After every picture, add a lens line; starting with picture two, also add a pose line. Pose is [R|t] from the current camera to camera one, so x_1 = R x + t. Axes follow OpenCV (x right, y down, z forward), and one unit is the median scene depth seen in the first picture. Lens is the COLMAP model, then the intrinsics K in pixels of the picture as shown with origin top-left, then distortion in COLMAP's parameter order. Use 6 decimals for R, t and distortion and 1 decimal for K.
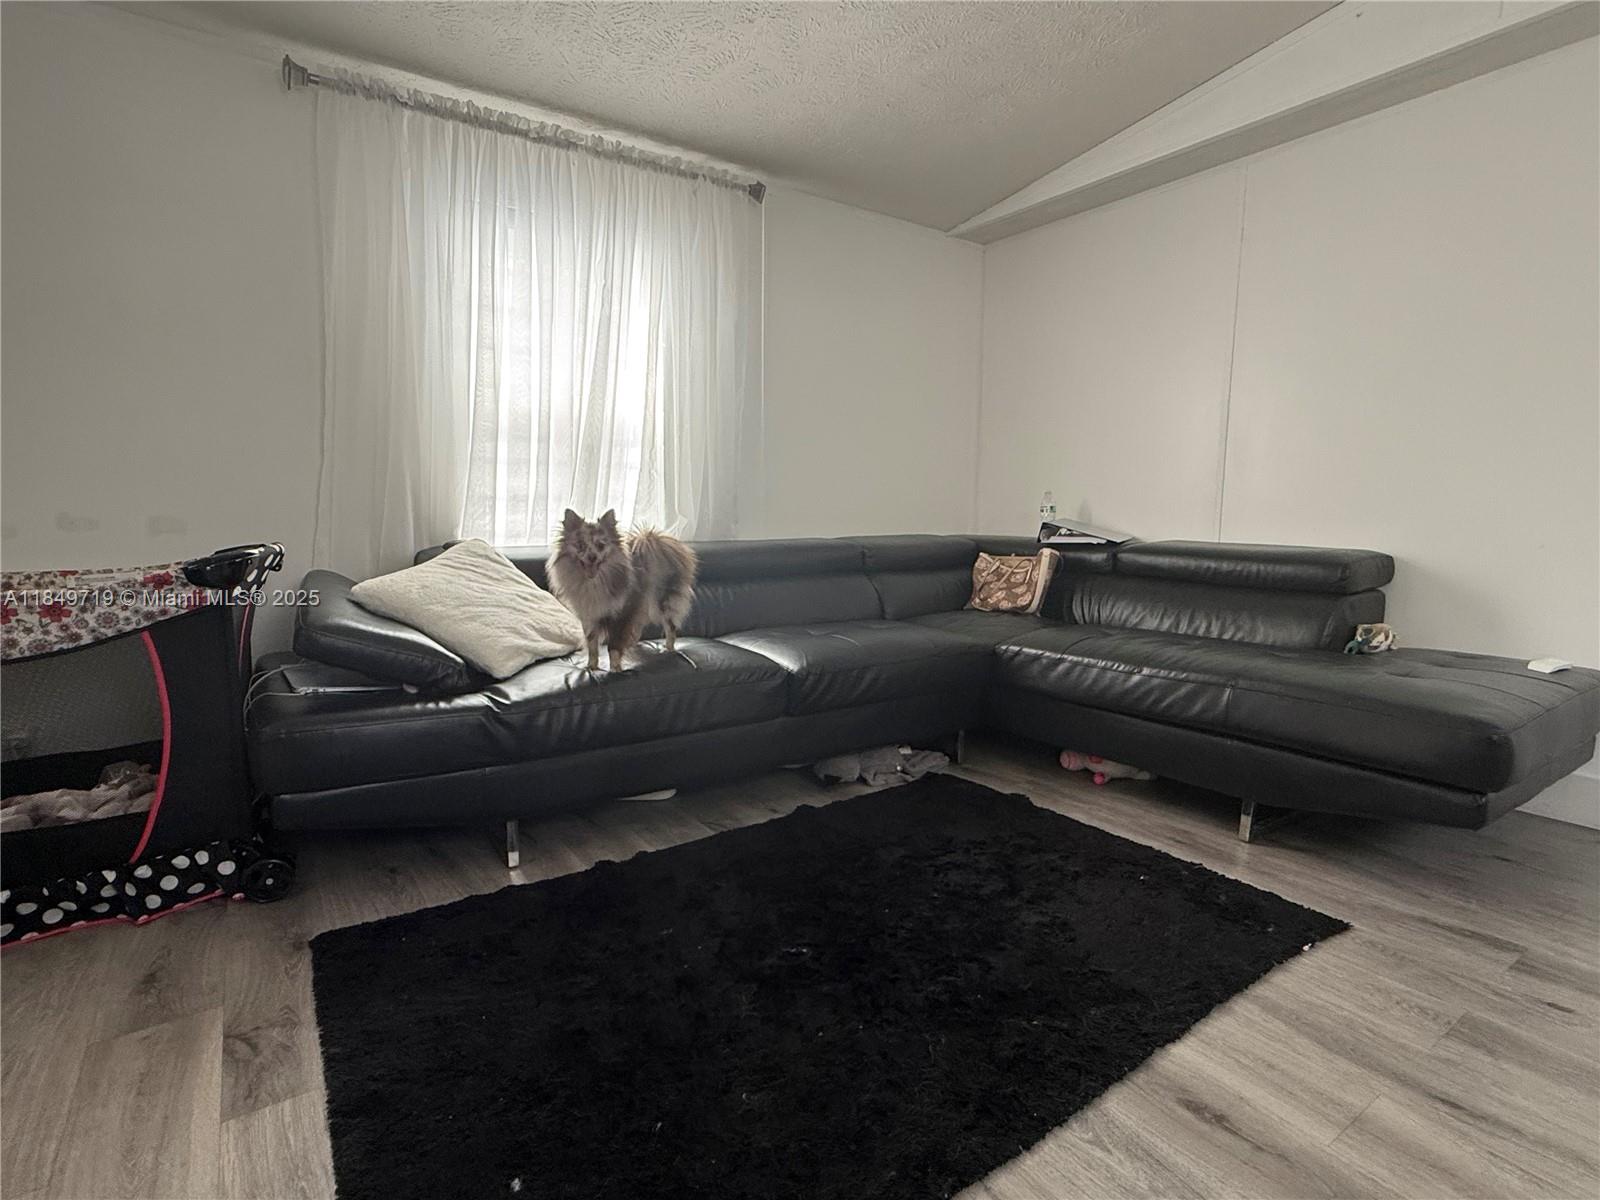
lens RADIAL K [[813.4, 0, 800.0], [0, 813.4, 600.0], [0, 0, 1]] dist [0.001930, -0.000167]
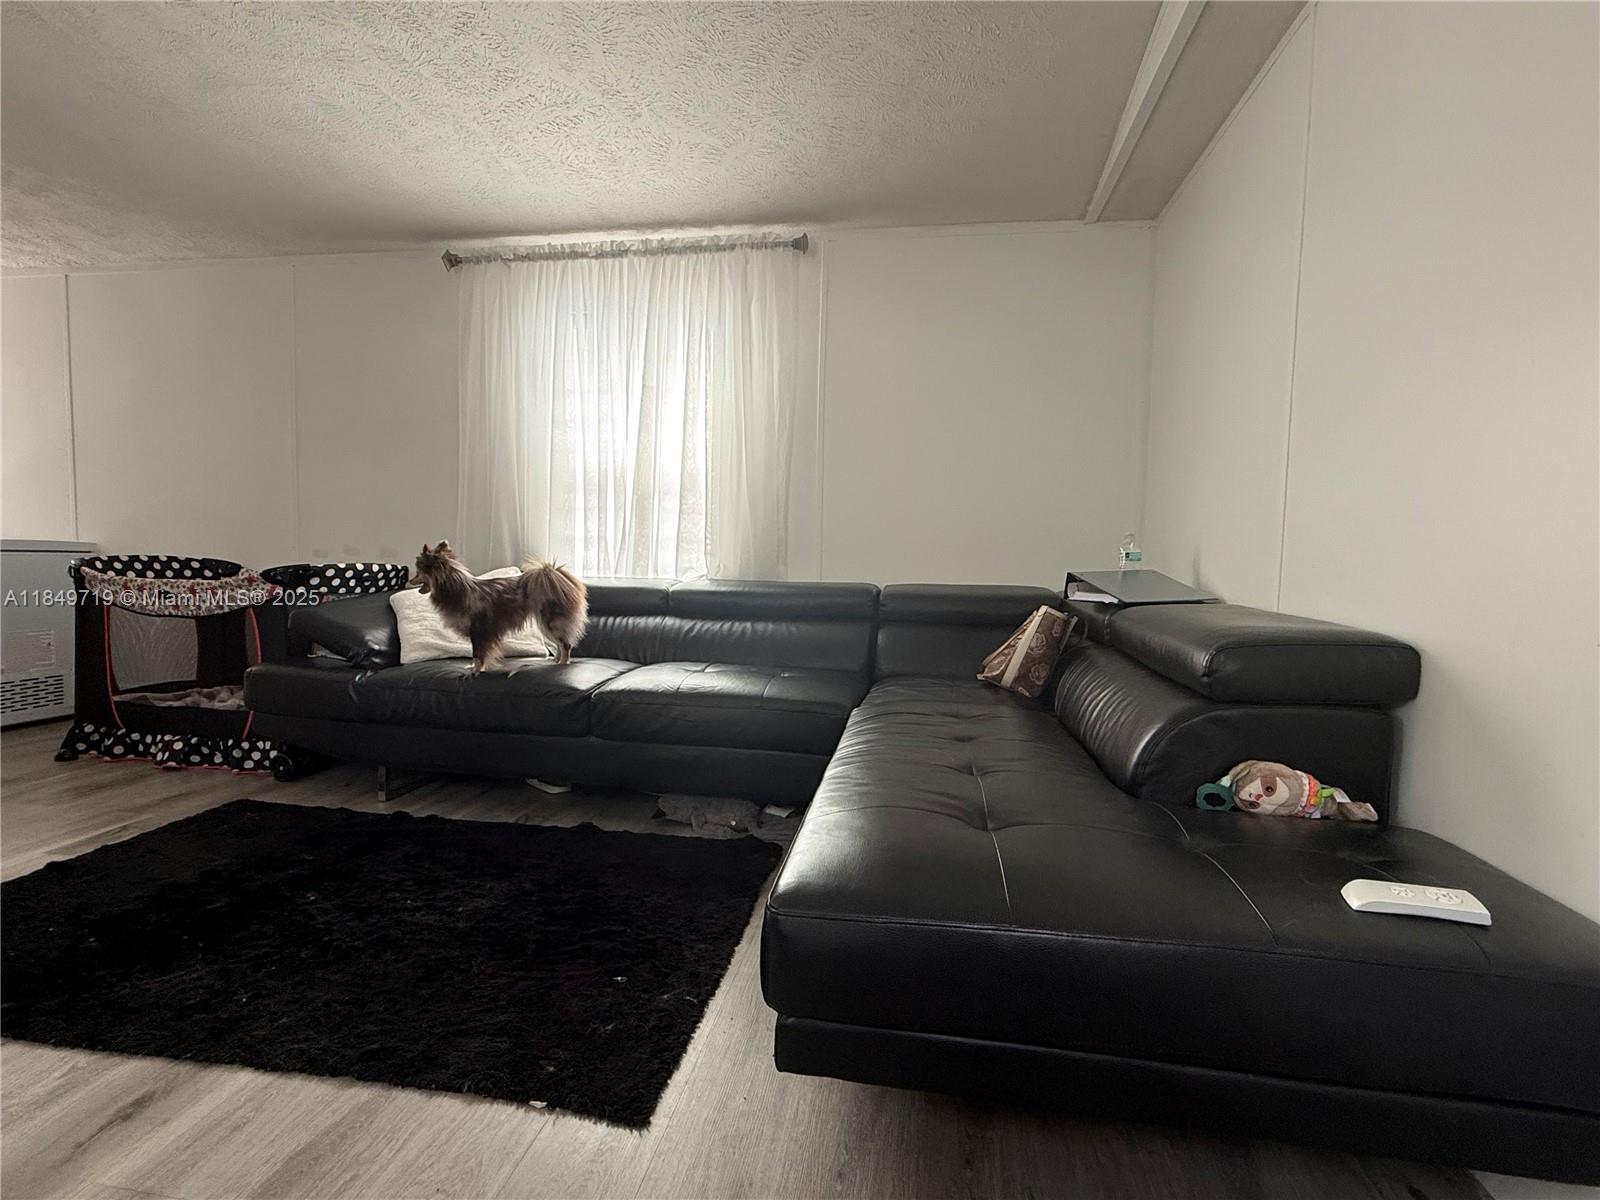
lens RADIAL K [[813.4, 0, 800.0], [0, 813.4, 600.0], [0, 0, 1]] dist [0.001930, -0.000167]
pose [[0.713076, 0.053516, -0.699041, 0.840920], [-0.099077, 0.994768, -0.024910, -0.034342], [0.694051, 0.087022, 0.714647, 0.370898]]
